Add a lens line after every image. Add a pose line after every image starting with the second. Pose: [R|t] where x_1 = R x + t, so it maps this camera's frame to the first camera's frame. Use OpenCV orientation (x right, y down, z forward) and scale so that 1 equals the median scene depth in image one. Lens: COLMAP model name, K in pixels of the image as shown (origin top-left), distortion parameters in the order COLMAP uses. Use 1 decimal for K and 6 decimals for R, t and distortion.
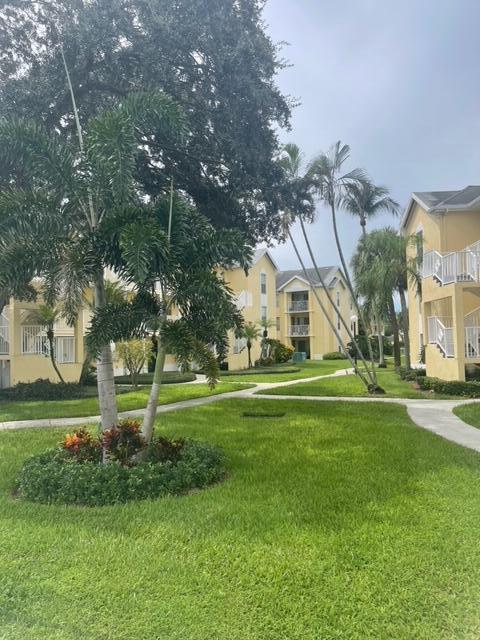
lens RADIAL K [[472.2, 0, 238.2], [0, 472.2, 327.7], [0, 0, 1]] dist [0.079412, -0.077997]
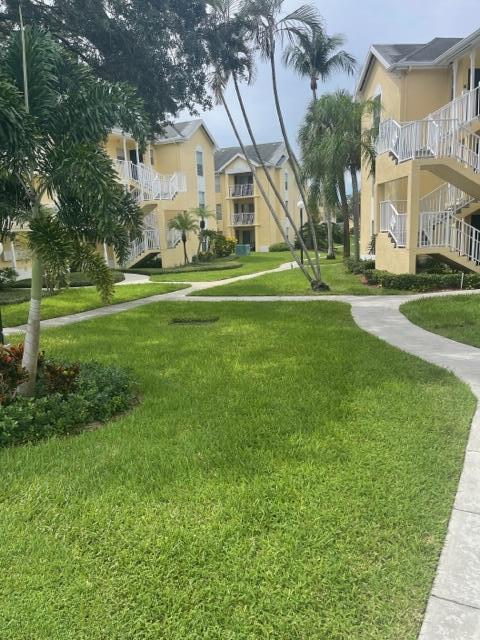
lens RADIAL K [[472.2, 0, 238.2], [0, 472.2, 327.7], [0, 0, 1]] dist [0.079412, -0.077997]
pose [[0.996096, -0.040732, 0.078312, 0.061363], [0.021172, 0.971521, 0.236006, -0.010089], [-0.085695, -0.233427, 0.968591, 0.122666]]
